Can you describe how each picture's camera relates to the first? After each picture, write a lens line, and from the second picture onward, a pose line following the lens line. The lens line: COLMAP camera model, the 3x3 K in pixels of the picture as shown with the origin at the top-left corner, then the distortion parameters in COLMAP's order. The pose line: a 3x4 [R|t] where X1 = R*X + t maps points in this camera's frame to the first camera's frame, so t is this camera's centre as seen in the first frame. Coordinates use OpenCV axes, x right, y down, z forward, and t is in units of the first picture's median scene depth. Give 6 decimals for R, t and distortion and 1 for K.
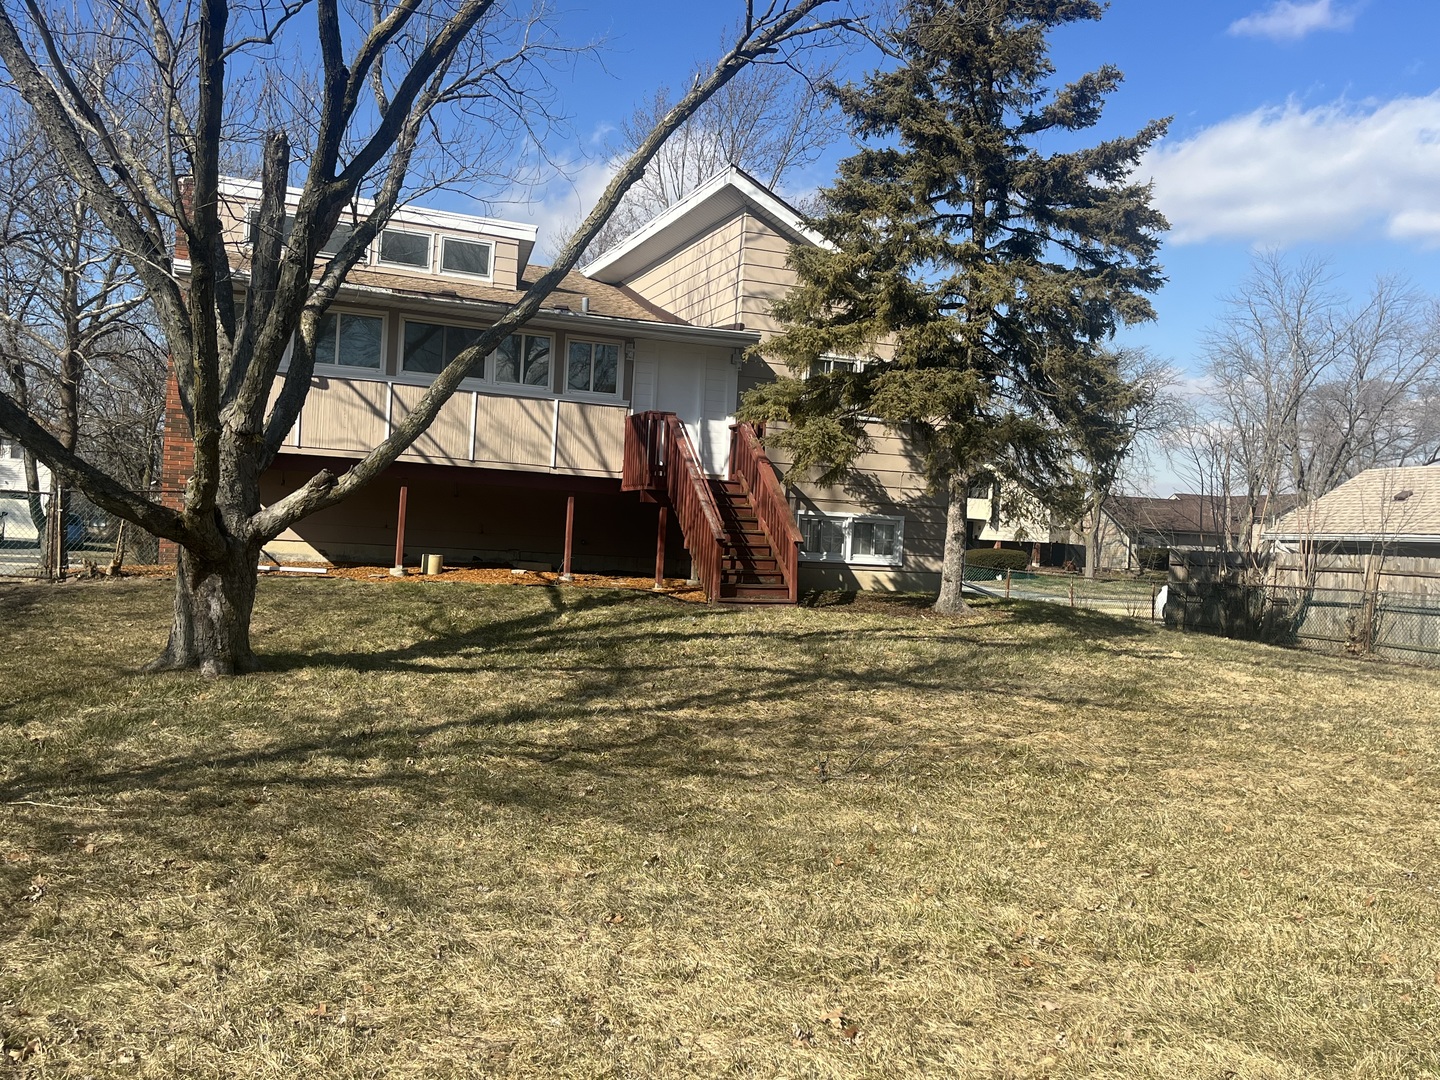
lens RADIAL K [[1275.0, 0, 720.1], [0, 1275.0, 540.6], [0, 0, 1]] dist [0.044802, -0.001496]
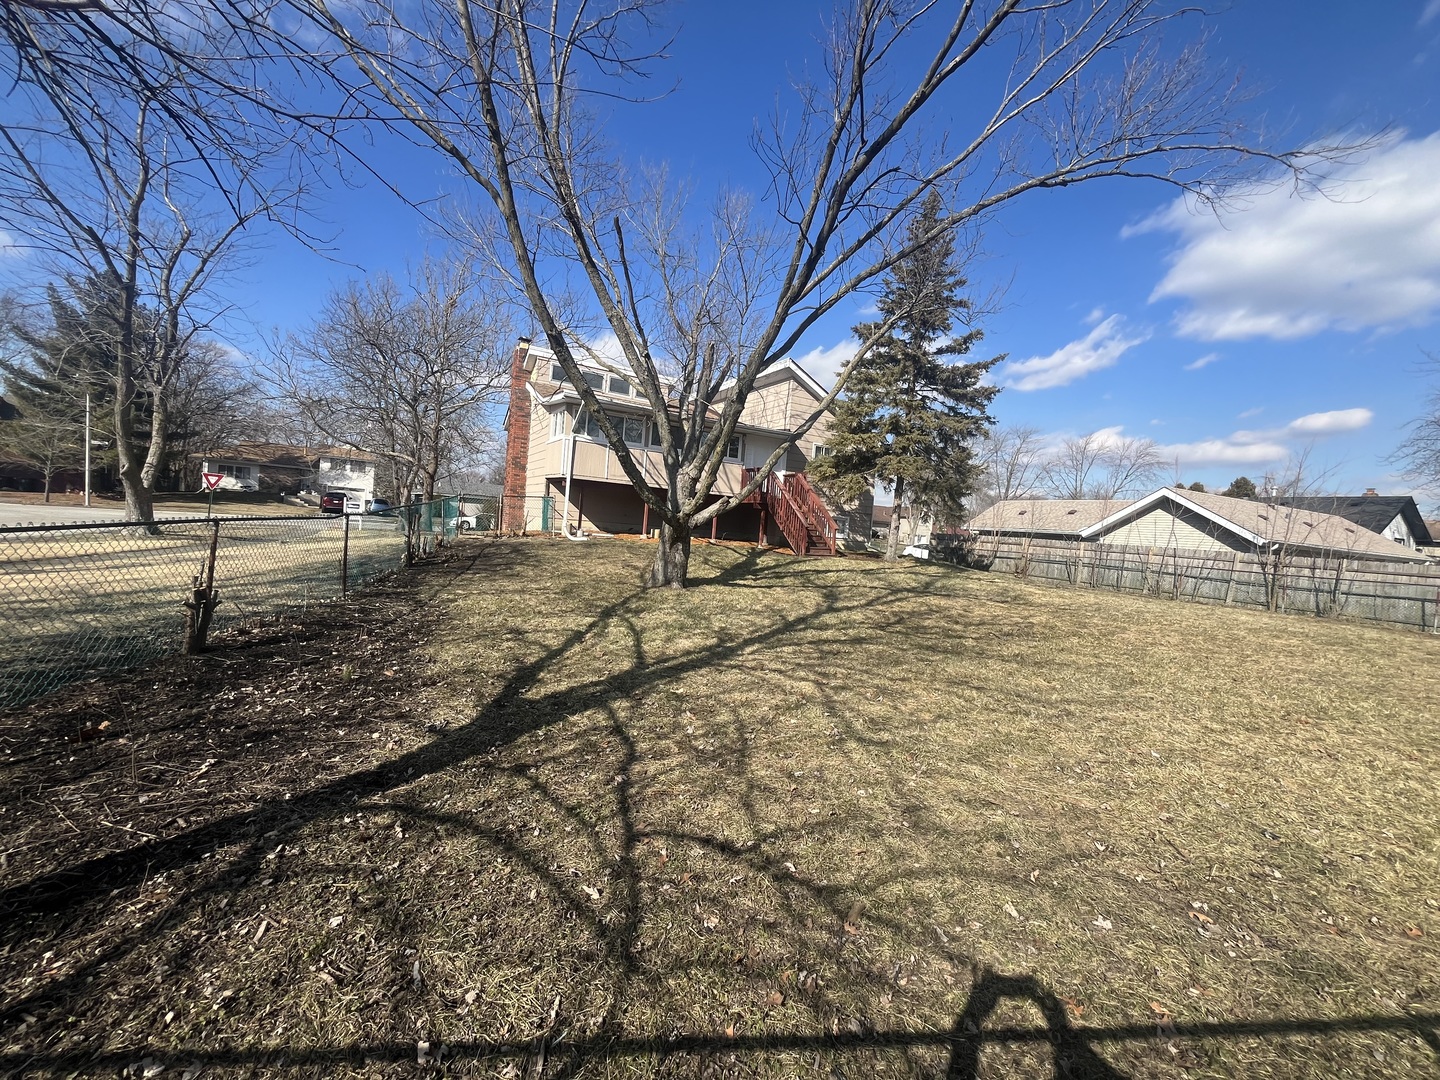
lens RADIAL K [[576.3, 0, 719.7], [0, 576.3, 539.1], [0, 0, 1]] dist [-0.003523, -0.000016]
pose [[0.991653, 0.023299, 0.126814, -0.225530], [-0.027774, 0.999048, 0.033630, -0.007578], [-0.125909, -0.036871, 0.991356, 0.005695]]
